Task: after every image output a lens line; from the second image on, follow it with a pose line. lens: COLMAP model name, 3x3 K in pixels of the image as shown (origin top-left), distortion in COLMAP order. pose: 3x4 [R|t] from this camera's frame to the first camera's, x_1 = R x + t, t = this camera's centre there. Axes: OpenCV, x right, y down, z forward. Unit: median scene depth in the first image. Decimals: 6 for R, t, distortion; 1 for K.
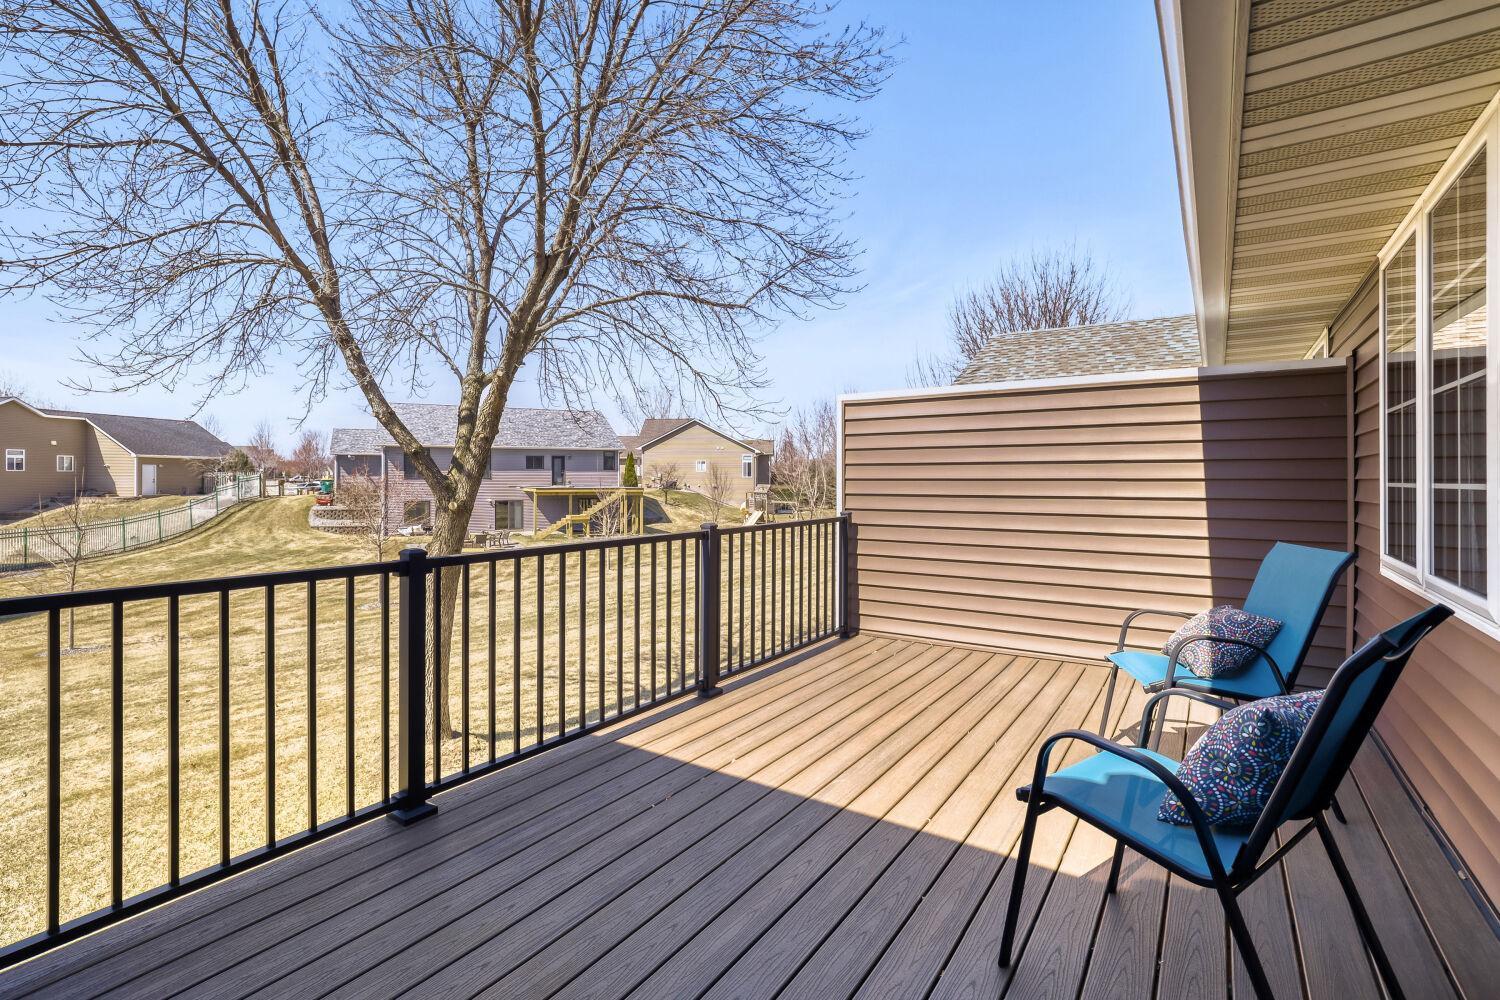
lens RADIAL K [[648.1, 0, 741.3], [0, 648.1, 483.4], [0, 0, 1]] dist [-0.034700, 0.000350]
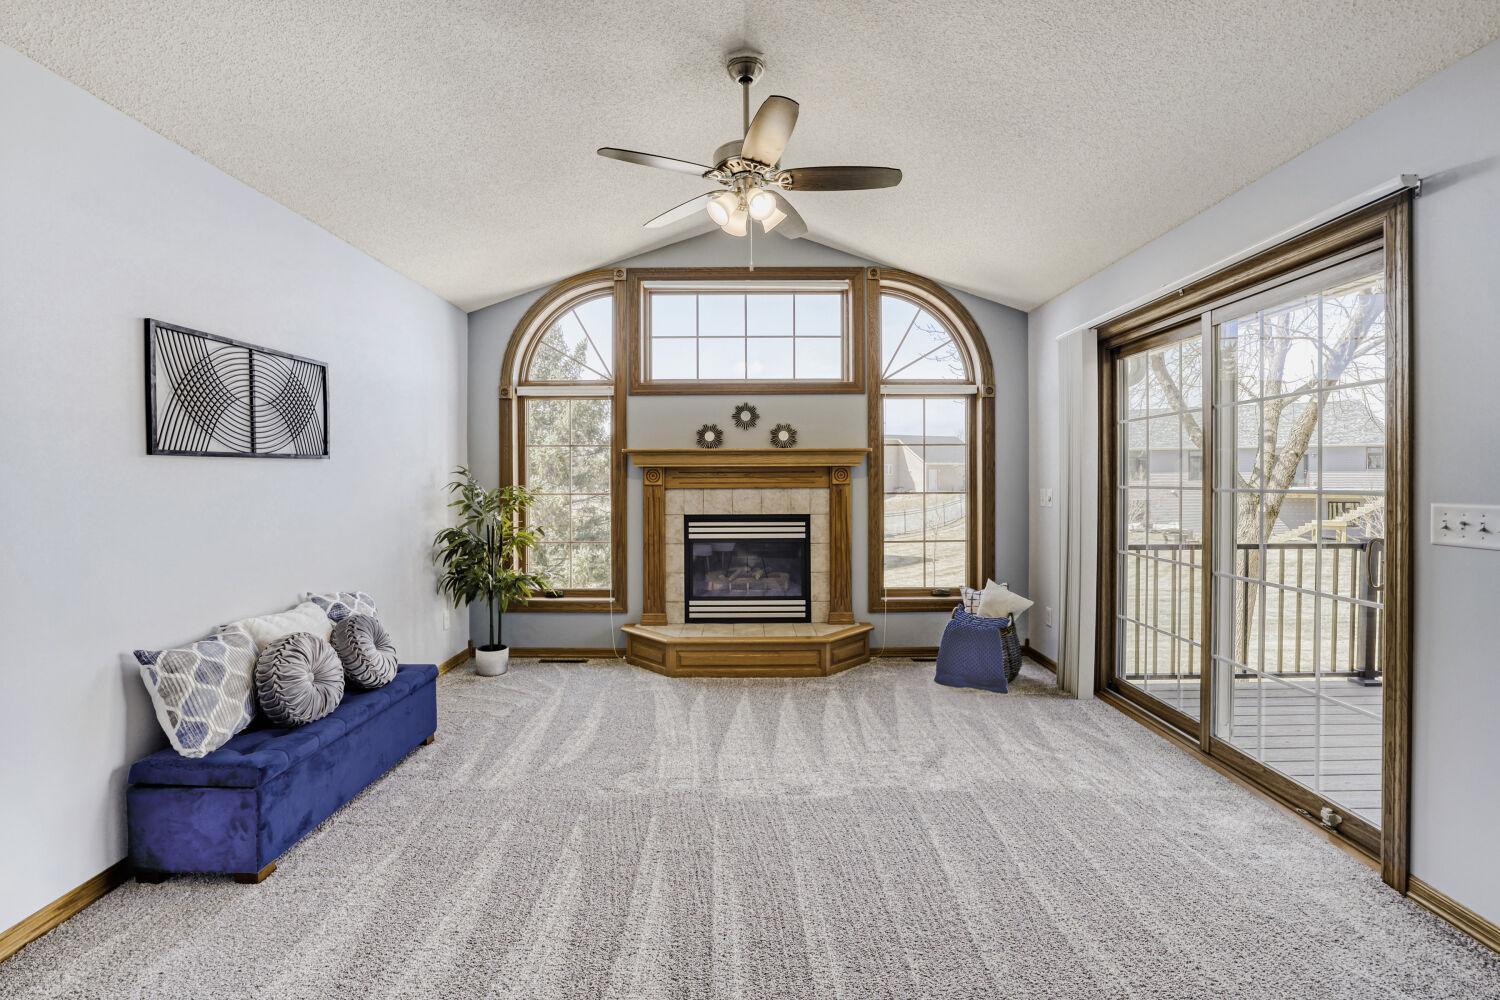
lens RADIAL K [[648.1, 0, 741.3], [0, 648.1, 483.4], [0, 0, 1]] dist [-0.034700, 0.000350]
pose [[0.576193, 0.009051, -0.817264, -0.032579], [-0.004311, 0.999958, 0.008035, -0.019324], [0.817302, -0.001106, 0.576208, -0.514499]]
